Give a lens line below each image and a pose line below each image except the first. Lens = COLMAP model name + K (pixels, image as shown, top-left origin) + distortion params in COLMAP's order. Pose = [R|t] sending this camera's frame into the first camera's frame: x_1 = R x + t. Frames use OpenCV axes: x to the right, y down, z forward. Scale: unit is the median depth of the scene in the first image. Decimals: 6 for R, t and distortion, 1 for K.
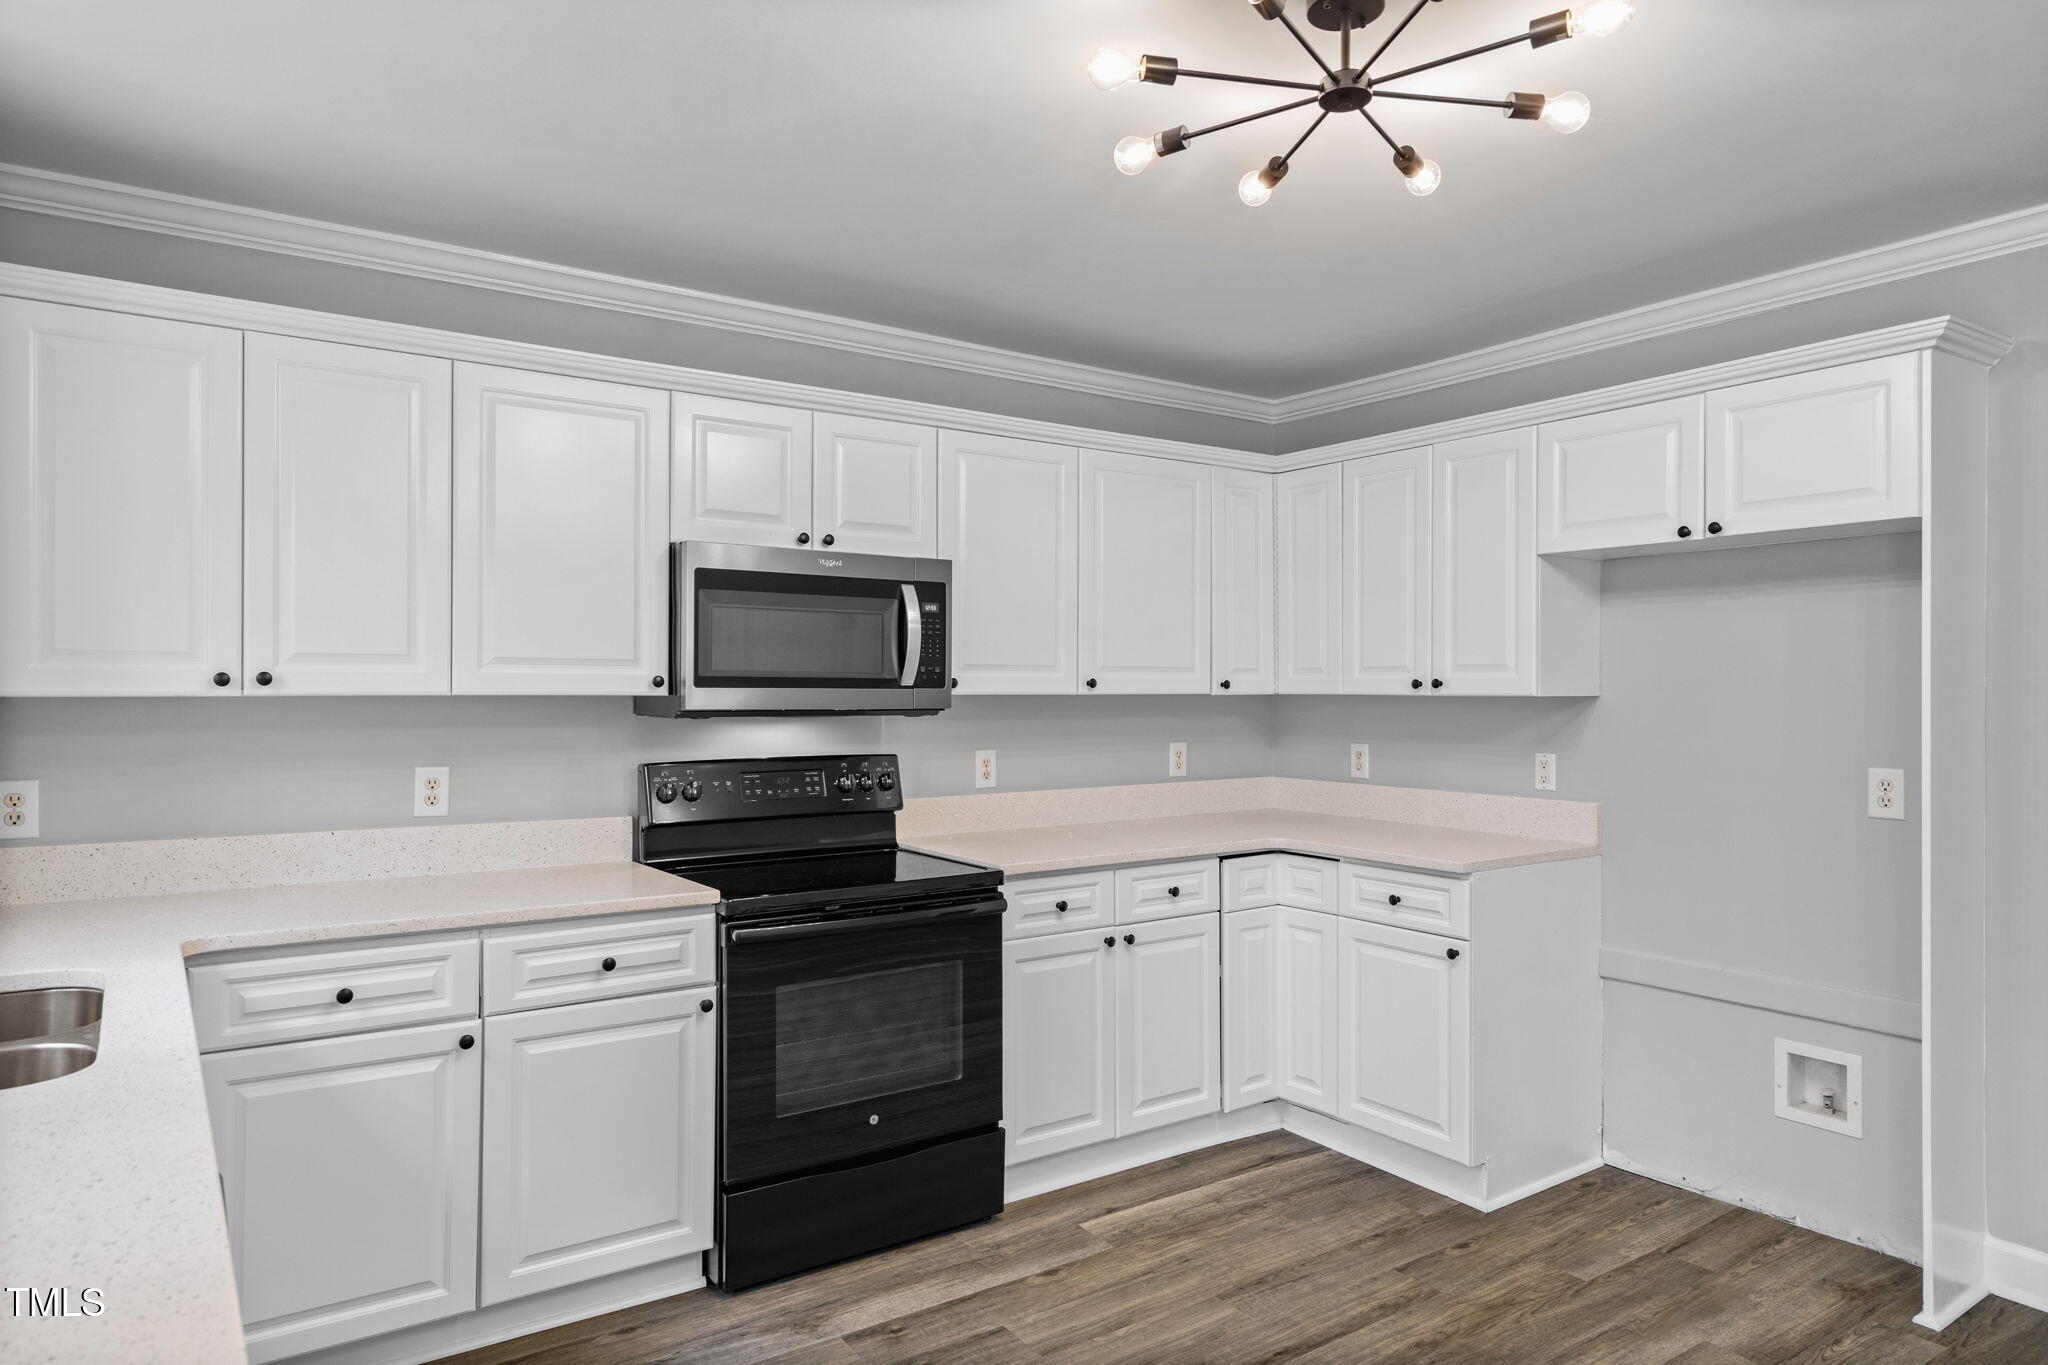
lens RADIAL K [[1249.6, 0, 1036.9], [0, 1249.6, 684.2], [0, 0, 1]] dist [0.006175, 0.001438]
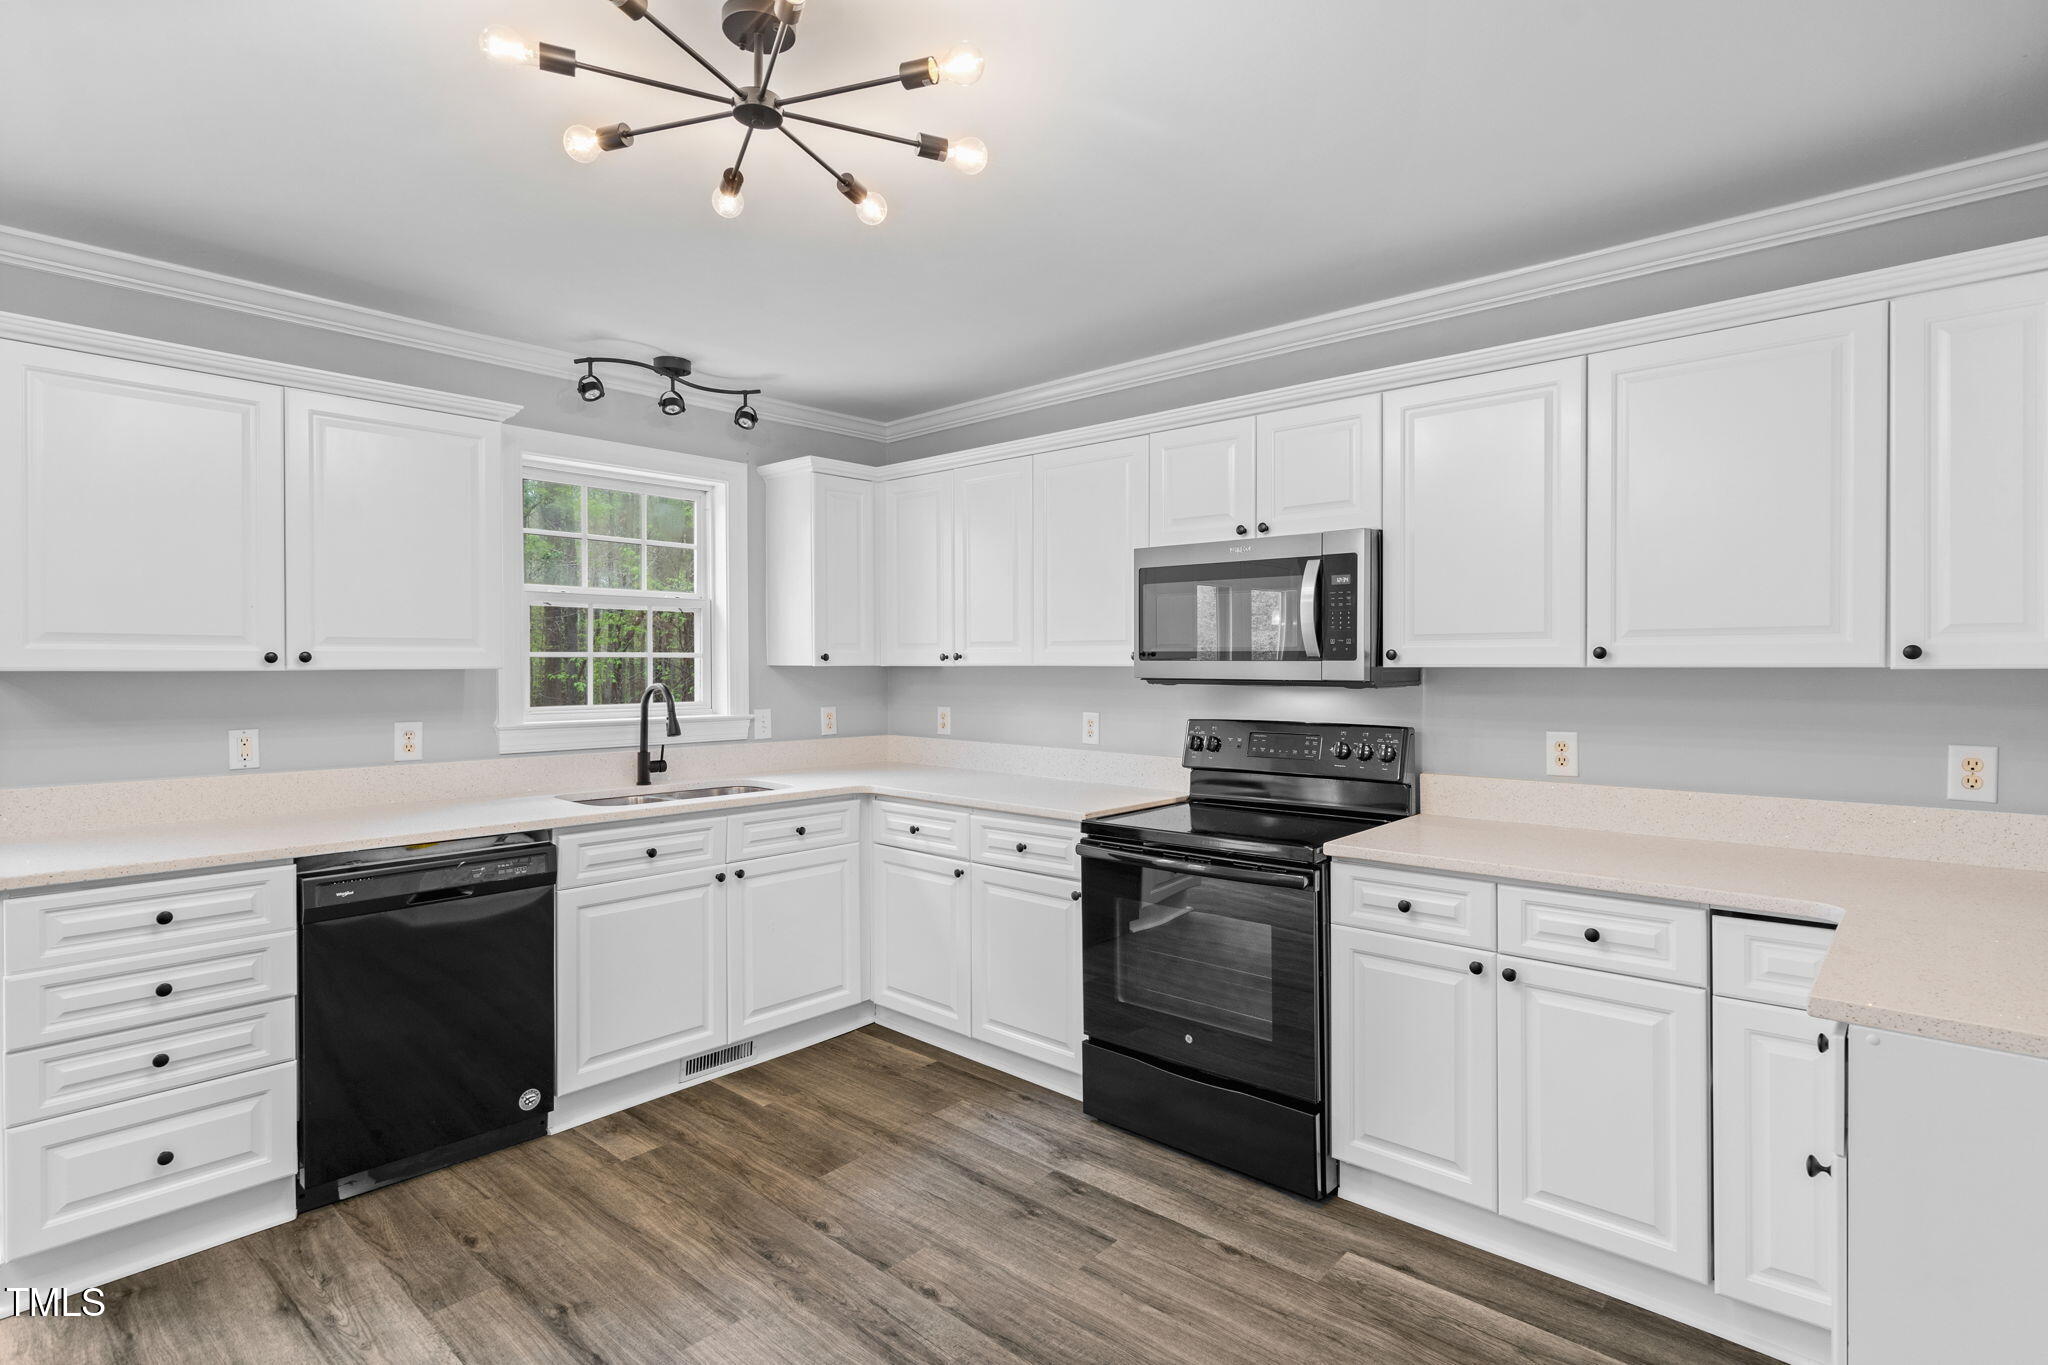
lens RADIAL K [[1010.5, 0, 1032.9], [0, 1010.5, 679.7], [0, 0, 1]] dist [0.001335, -0.000301]
pose [[0.238393, 0.012522, -0.971088, 0.677211], [0.003594, 0.999899, 0.013776, 0.007686], [0.971162, -0.006774, 0.238324, 0.602883]]
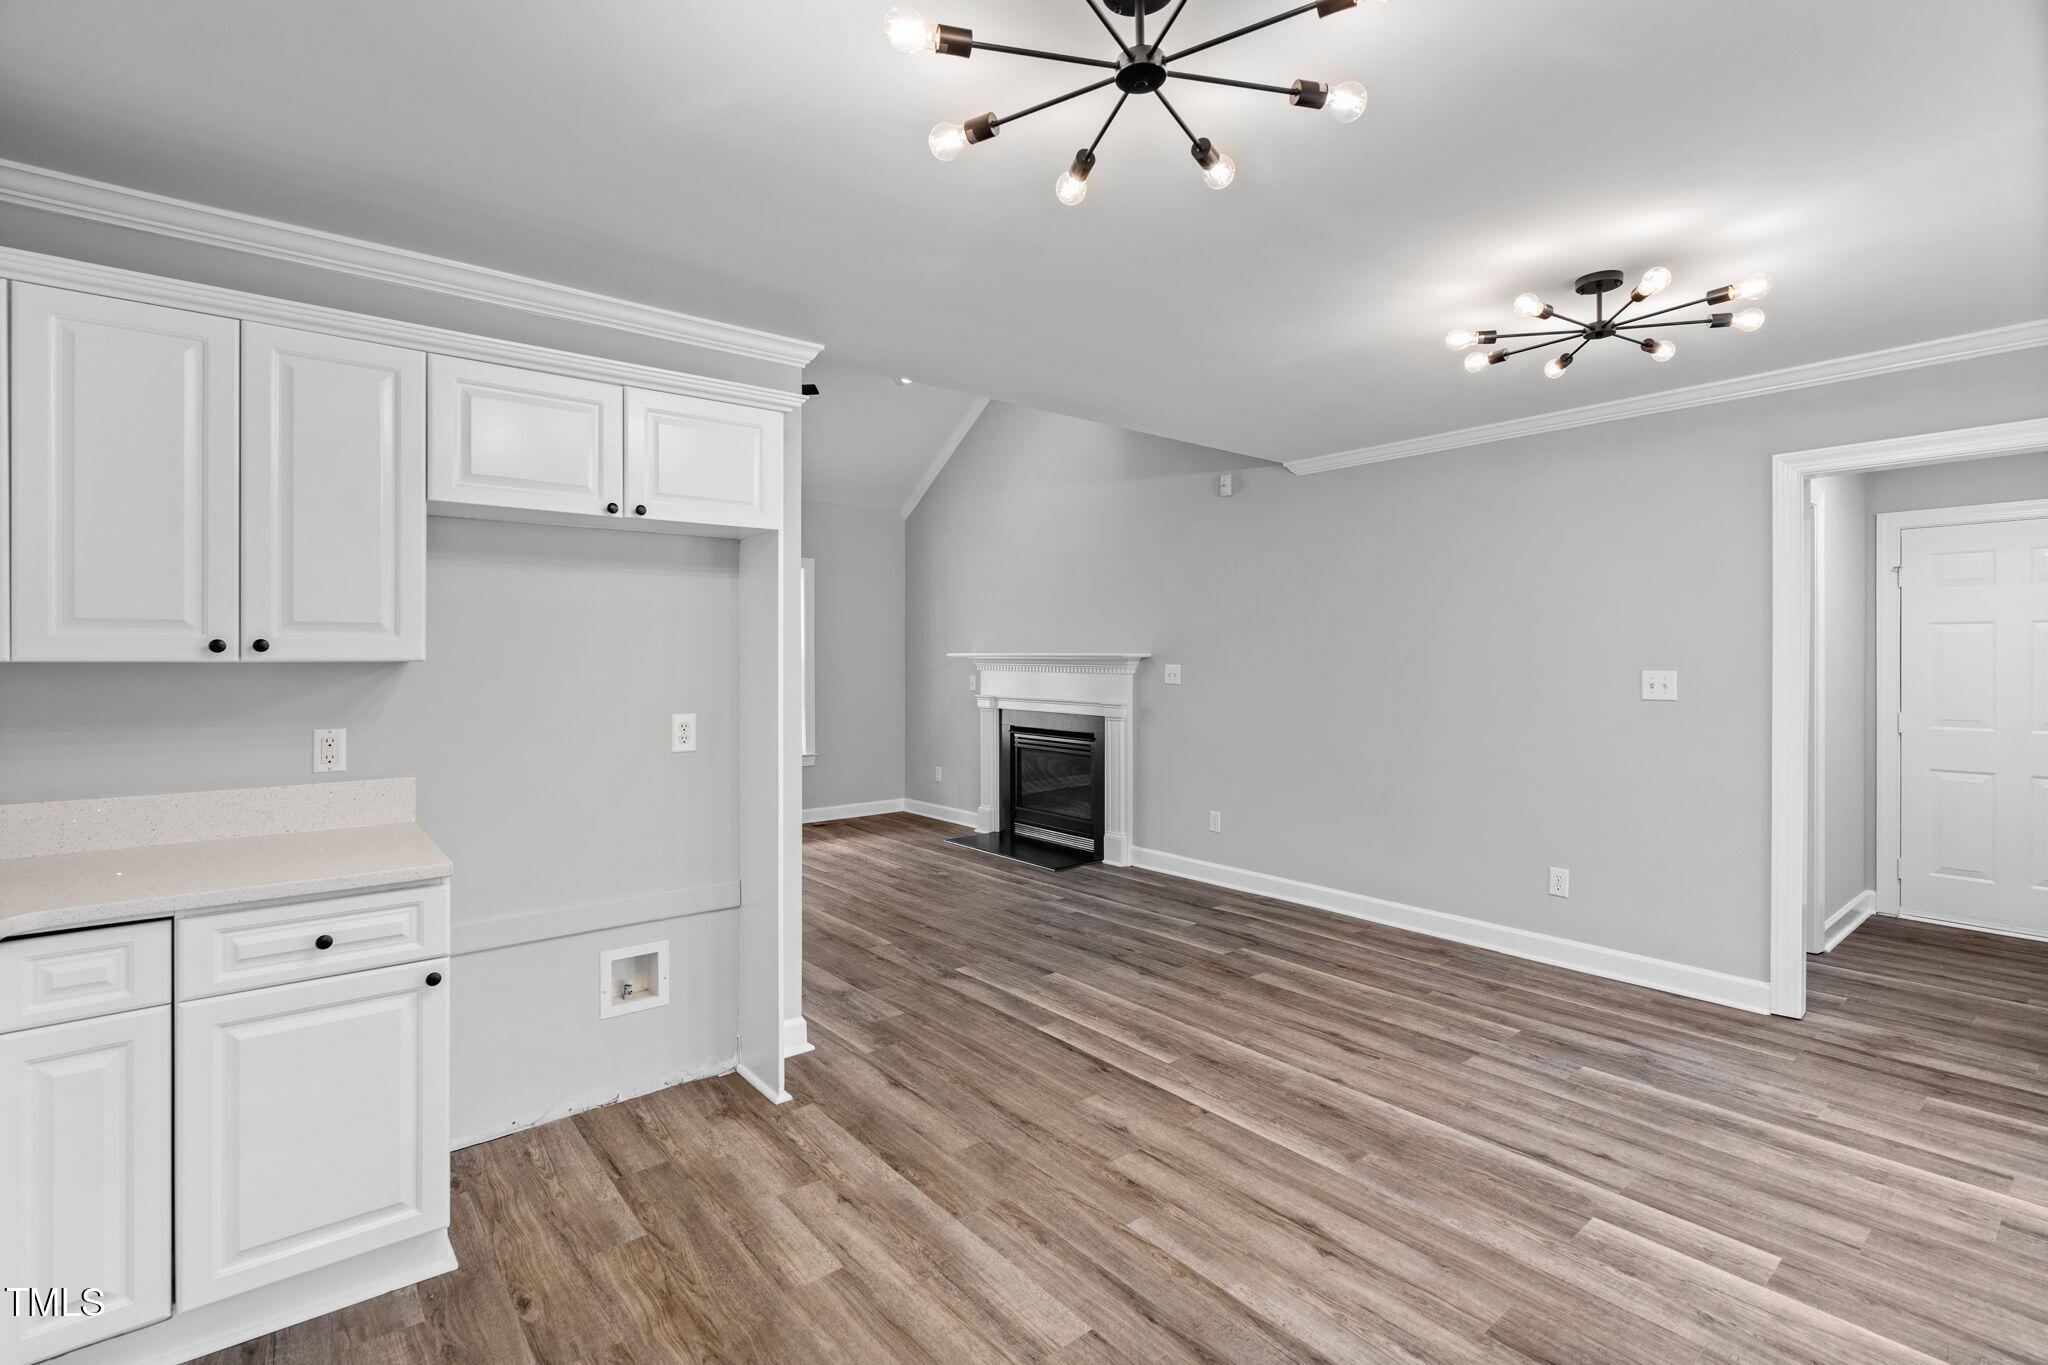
lens RADIAL K [[940.2, 0, 1005.2], [0, 940.2, 658.9], [0, 0, 1]] dist [-0.000359, -0.000185]
pose [[-0.059202, -0.004674, 0.998235, -0.305946], [-0.001963, 0.999988, 0.004566, 0.004484], [-0.998244, -0.001690, -0.059211, 0.683412]]
